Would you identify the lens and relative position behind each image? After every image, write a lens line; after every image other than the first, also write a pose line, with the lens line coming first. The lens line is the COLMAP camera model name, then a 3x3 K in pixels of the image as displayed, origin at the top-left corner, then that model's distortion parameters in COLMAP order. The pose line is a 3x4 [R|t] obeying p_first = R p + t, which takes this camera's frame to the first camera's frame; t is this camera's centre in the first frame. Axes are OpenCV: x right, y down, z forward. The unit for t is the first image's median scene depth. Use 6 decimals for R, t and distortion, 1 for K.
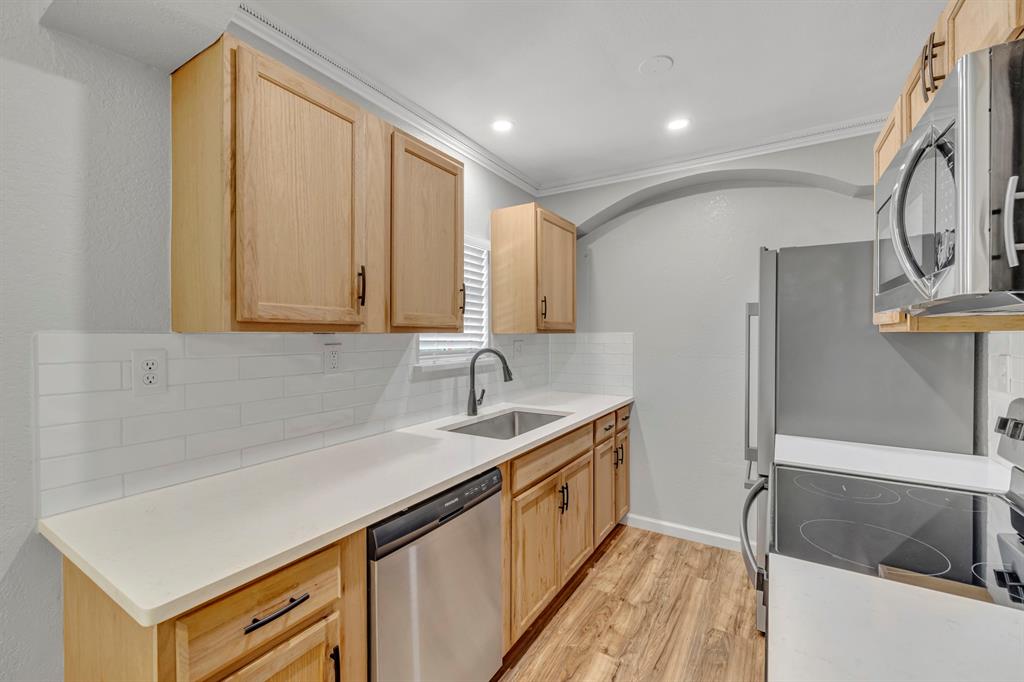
lens RADIAL K [[425.0, 0, 511.0], [0, 425.0, 339.3], [0, 0, 1]] dist [0.000046, 0.000084]
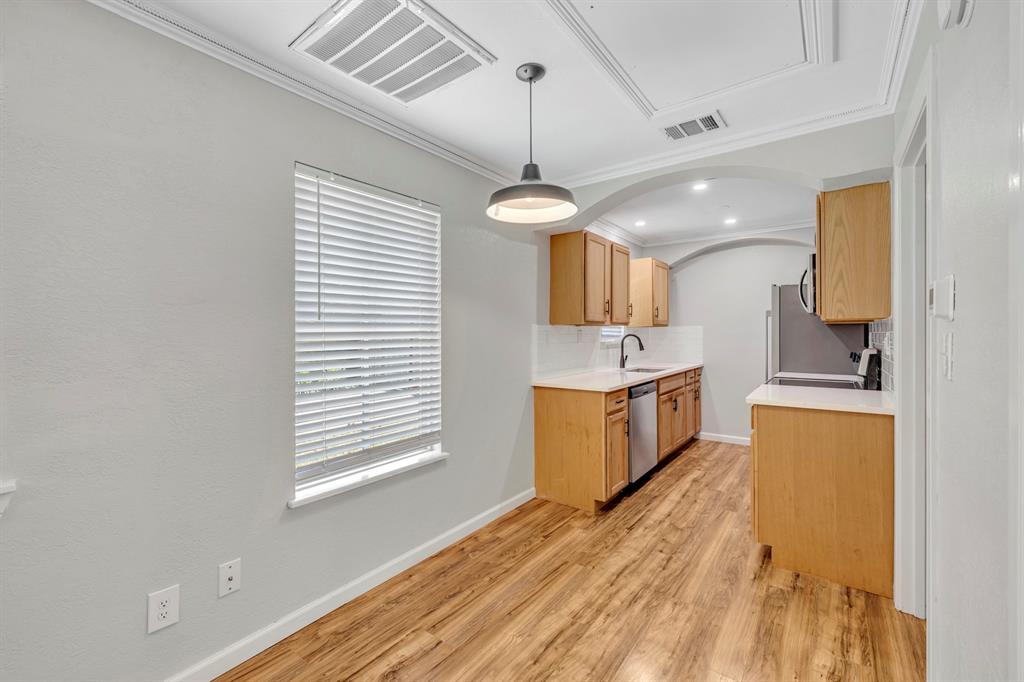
lens RADIAL K [[425.0, 0, 513.9], [0, 425.0, 334.5], [0, 0, 1]] dist [0.000046, 0.000084]
pose [[0.996716, -0.004171, -0.080866, -0.429888], [0.003630, 0.999970, -0.006837, 0.034940], [0.080892, 0.006521, 0.996702, -0.995301]]
